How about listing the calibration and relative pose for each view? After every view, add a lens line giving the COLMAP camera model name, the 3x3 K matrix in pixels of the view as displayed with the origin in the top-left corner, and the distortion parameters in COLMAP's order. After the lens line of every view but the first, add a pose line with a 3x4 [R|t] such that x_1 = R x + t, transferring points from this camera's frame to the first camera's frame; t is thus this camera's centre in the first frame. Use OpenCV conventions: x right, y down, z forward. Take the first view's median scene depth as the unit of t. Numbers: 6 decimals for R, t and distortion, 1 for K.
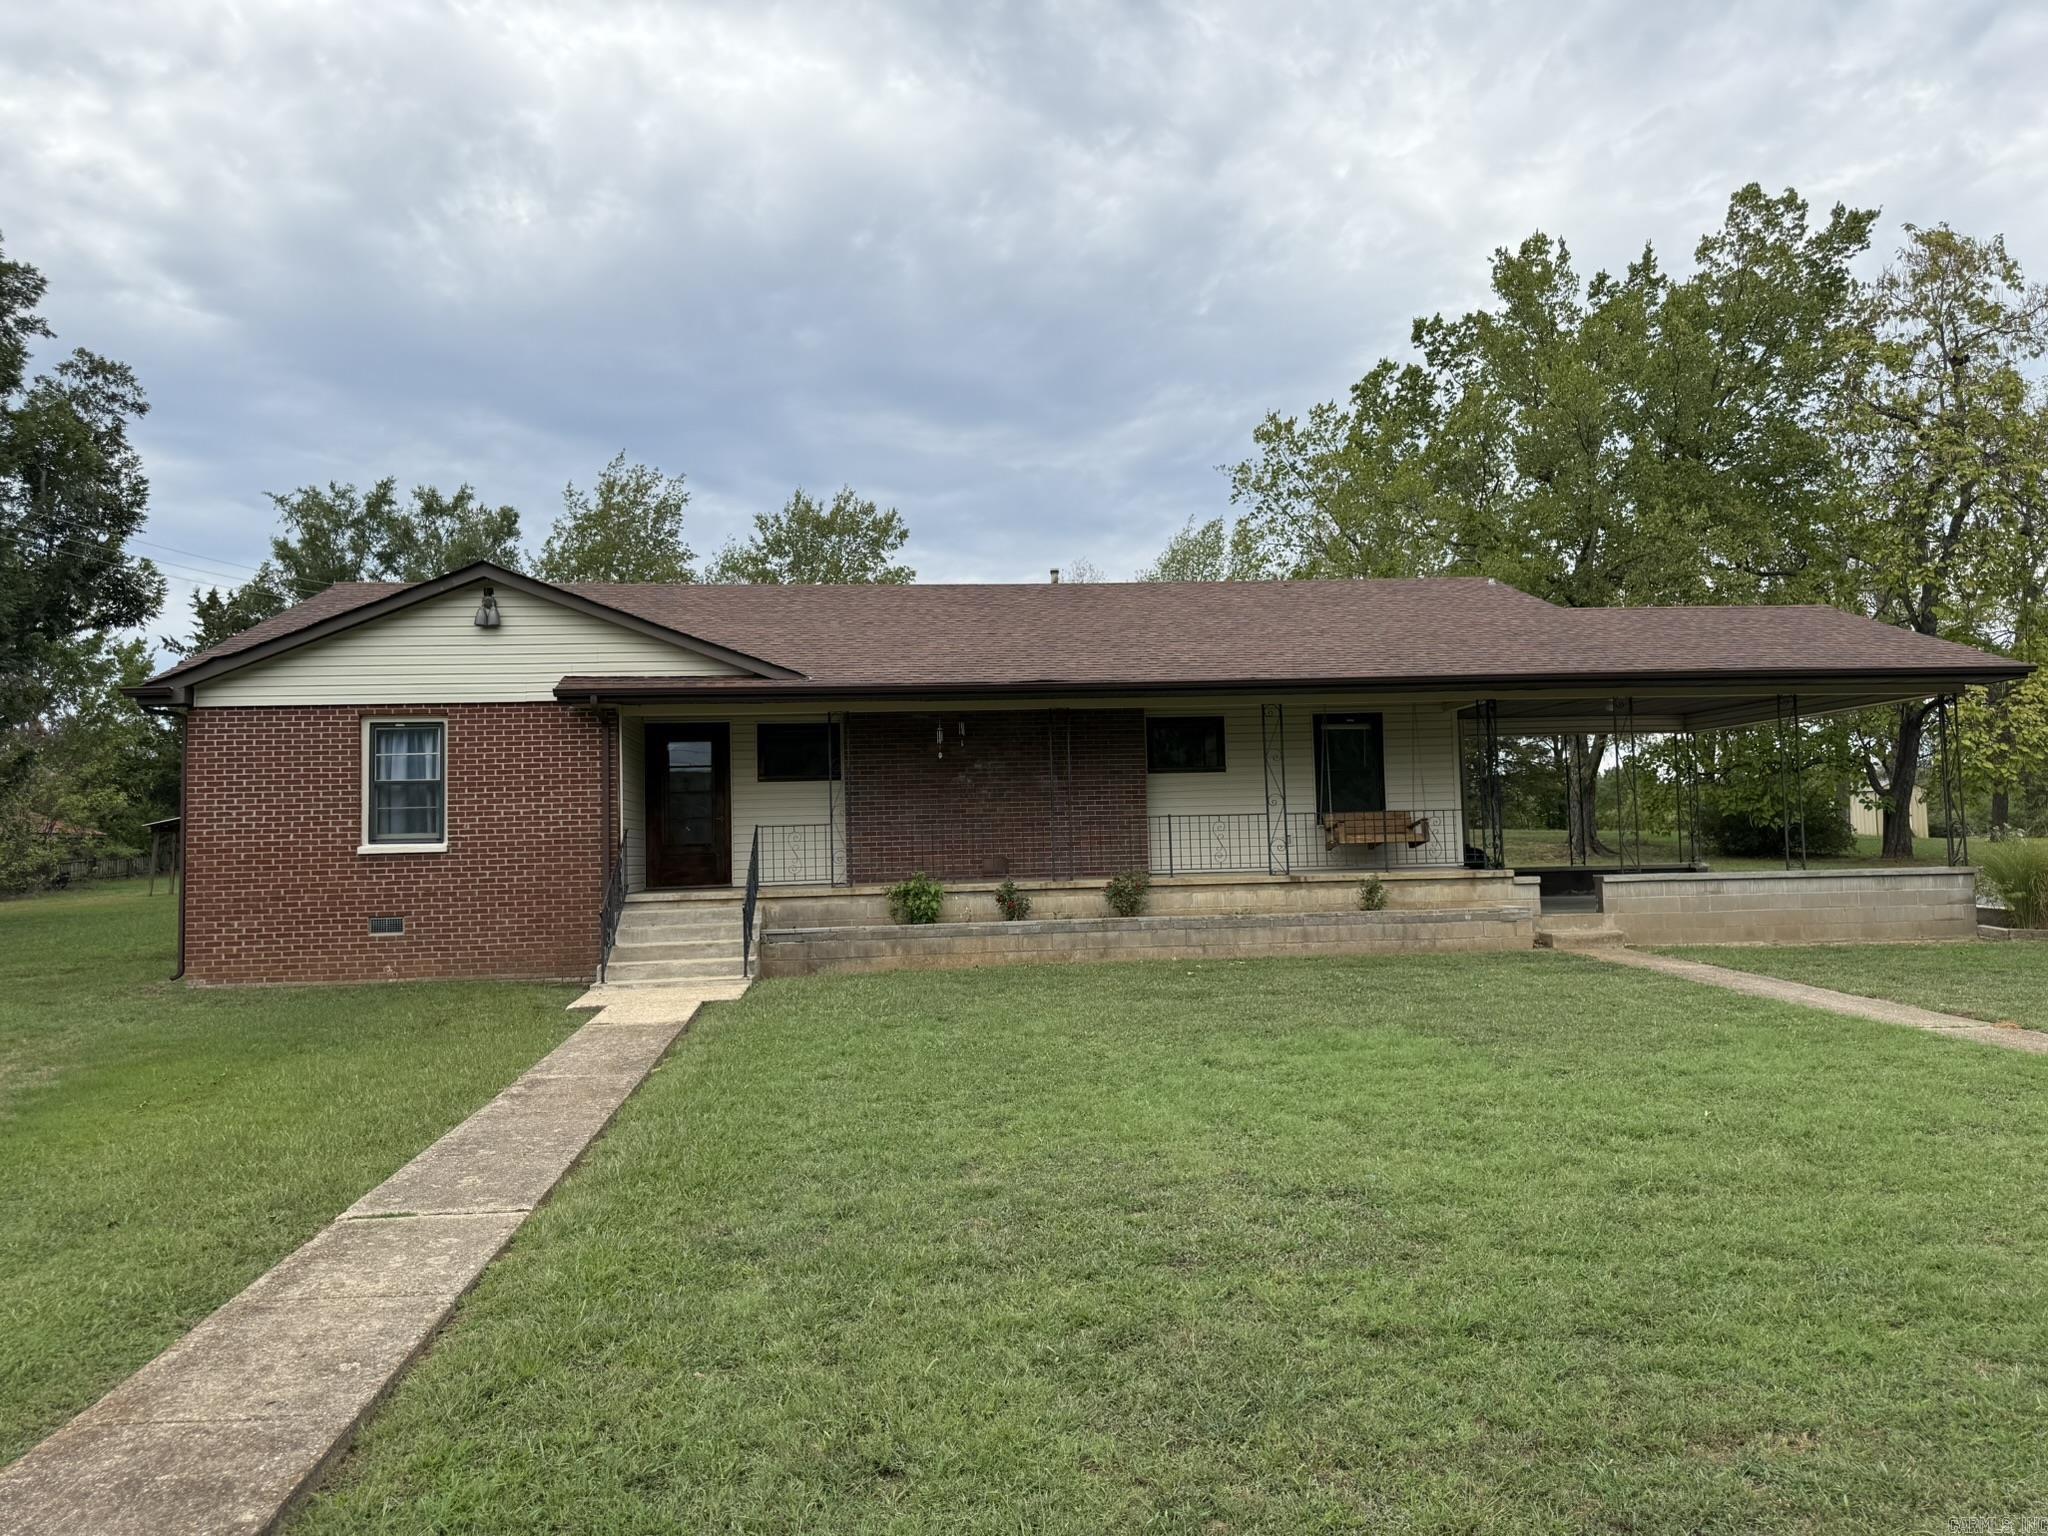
lens RADIAL K [[1625.5, 0, 1023.5], [0, 1625.5, 696.3], [0, 0, 1]] dist [0.009111, 0.005080]
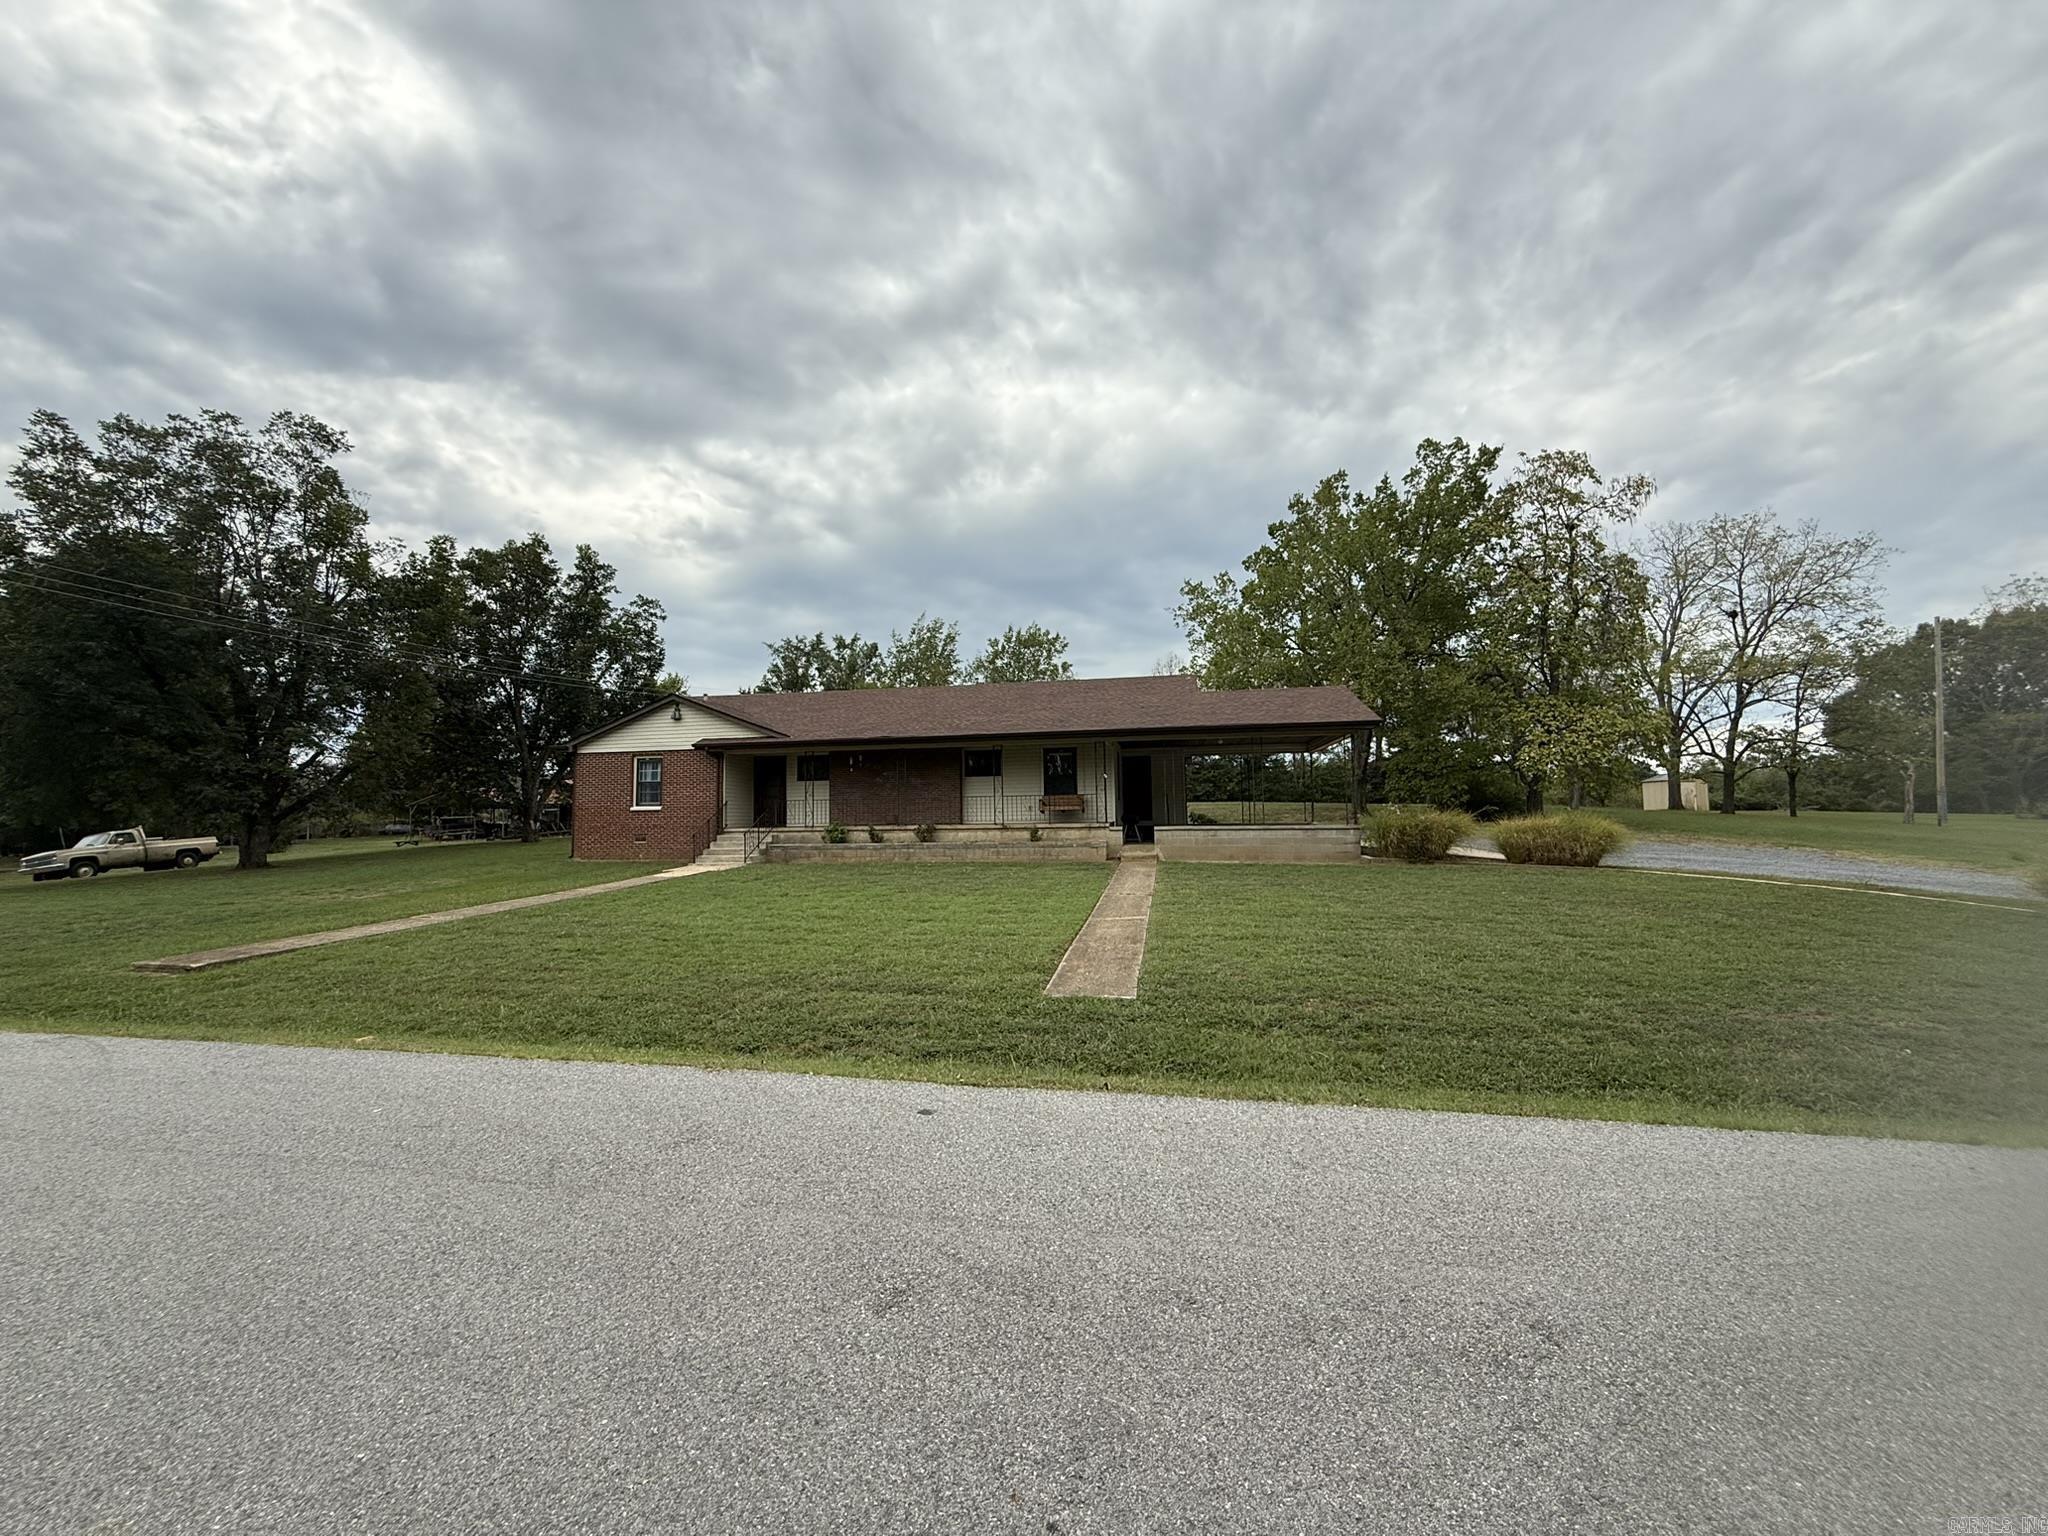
lens RADIAL K [[817.6, 0, 1018.8], [0, 817.6, 765.5], [0, 0, 1]] dist [-0.001404, 0.000448]
pose [[0.959011, -0.005442, -0.283316, 0.299773], [0.022996, 0.998013, 0.058669, -0.019208], [0.282434, -0.062779, 0.957230, -0.015158]]
